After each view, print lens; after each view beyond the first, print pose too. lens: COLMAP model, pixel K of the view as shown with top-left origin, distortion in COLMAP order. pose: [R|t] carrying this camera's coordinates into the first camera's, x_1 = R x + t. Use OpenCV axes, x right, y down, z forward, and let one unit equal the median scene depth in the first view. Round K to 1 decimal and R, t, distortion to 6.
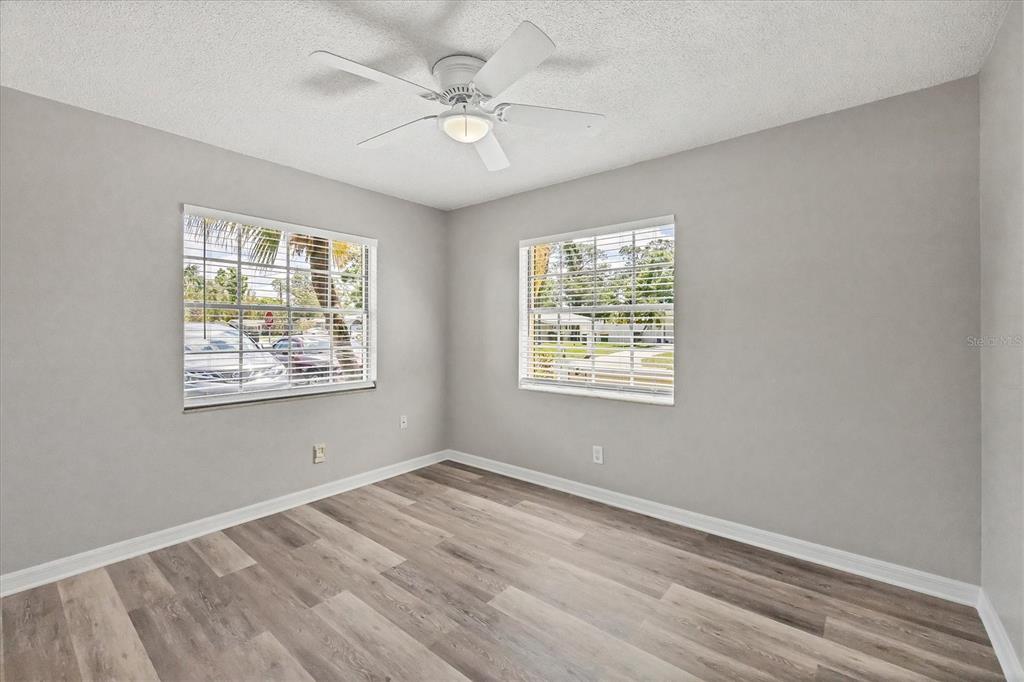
lens RADIAL K [[431.0, 0, 512.1], [0, 431.0, 322.3], [0, 0, 1]] dist [-0.000261, -0.000124]
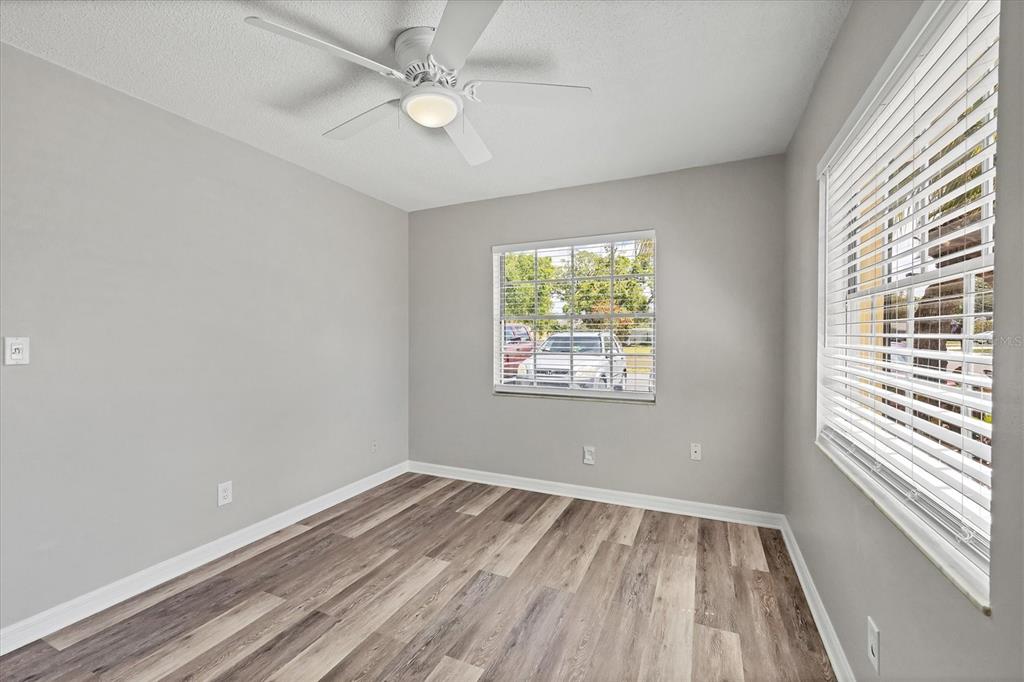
lens RADIAL K [[424.0, 0, 514.3], [0, 424.0, 337.9], [0, 0, 1]] dist [0.000572, 0.000076]
pose [[0.258583, 0.002603, -0.965986, 0.588508], [0.024958, 0.999645, 0.009375, 0.010813], [0.965667, -0.026534, 0.258426, 0.692545]]
